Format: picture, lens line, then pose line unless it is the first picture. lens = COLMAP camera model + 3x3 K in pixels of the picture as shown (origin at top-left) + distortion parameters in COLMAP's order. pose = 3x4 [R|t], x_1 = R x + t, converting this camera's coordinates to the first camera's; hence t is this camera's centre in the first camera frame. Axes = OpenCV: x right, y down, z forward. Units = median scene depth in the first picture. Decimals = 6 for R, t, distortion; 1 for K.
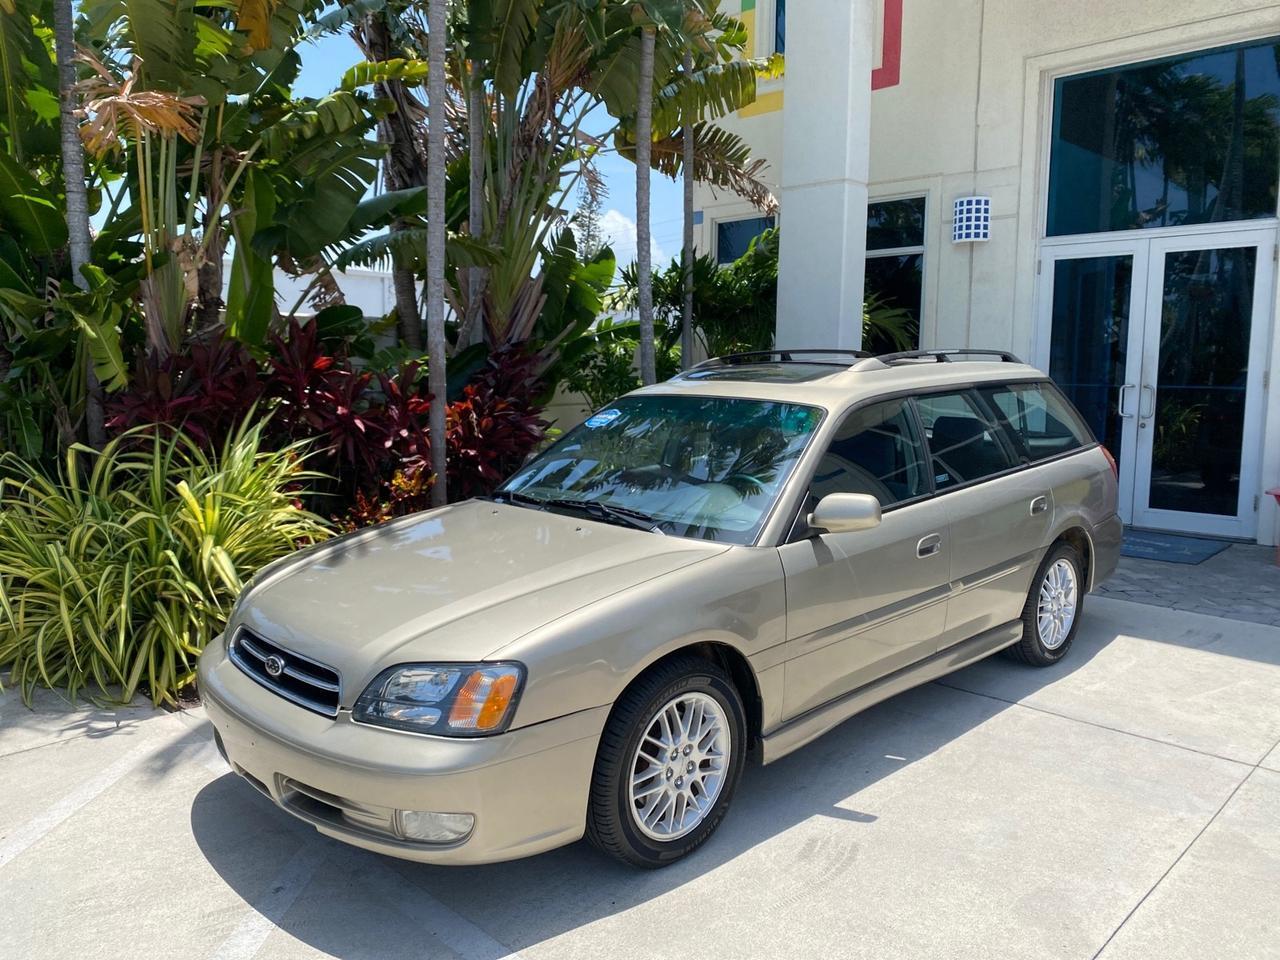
lens RADIAL K [[988.5, 0, 626.2], [0, 988.5, 493.7], [0, 0, 1]] dist [0.006191, -0.002740]
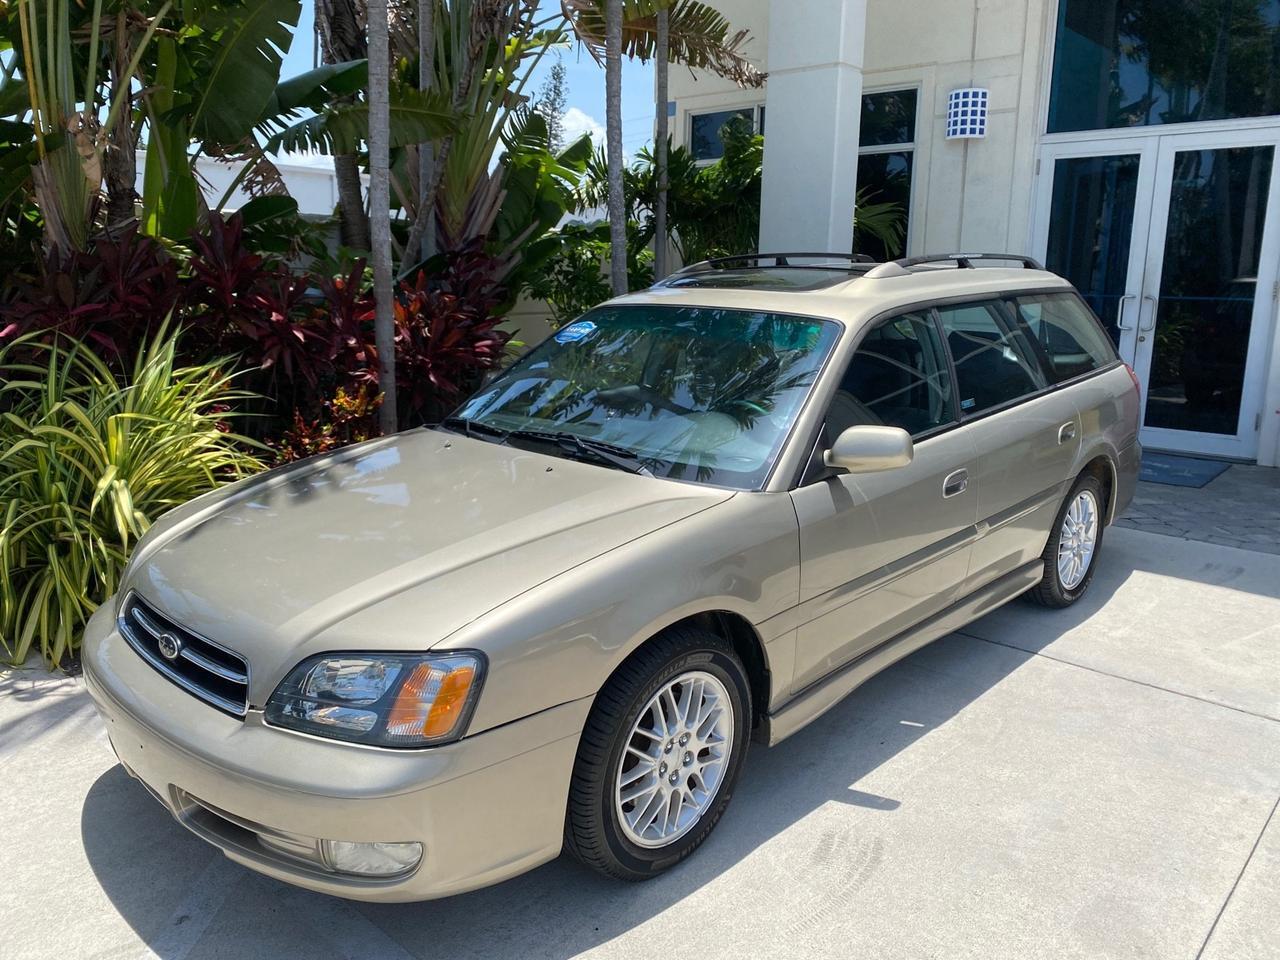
lens RADIAL K [[991.8, 0, 640.0], [0, 991.8, 480.0], [0, 0, 1]] dist [0.006858, -0.004437]
pose [[0.998673, -0.003434, 0.051394, -0.011144], [-0.000562, 0.996991, 0.077518, -0.014183], [-0.051505, -0.077444, 0.995665, 0.125470]]
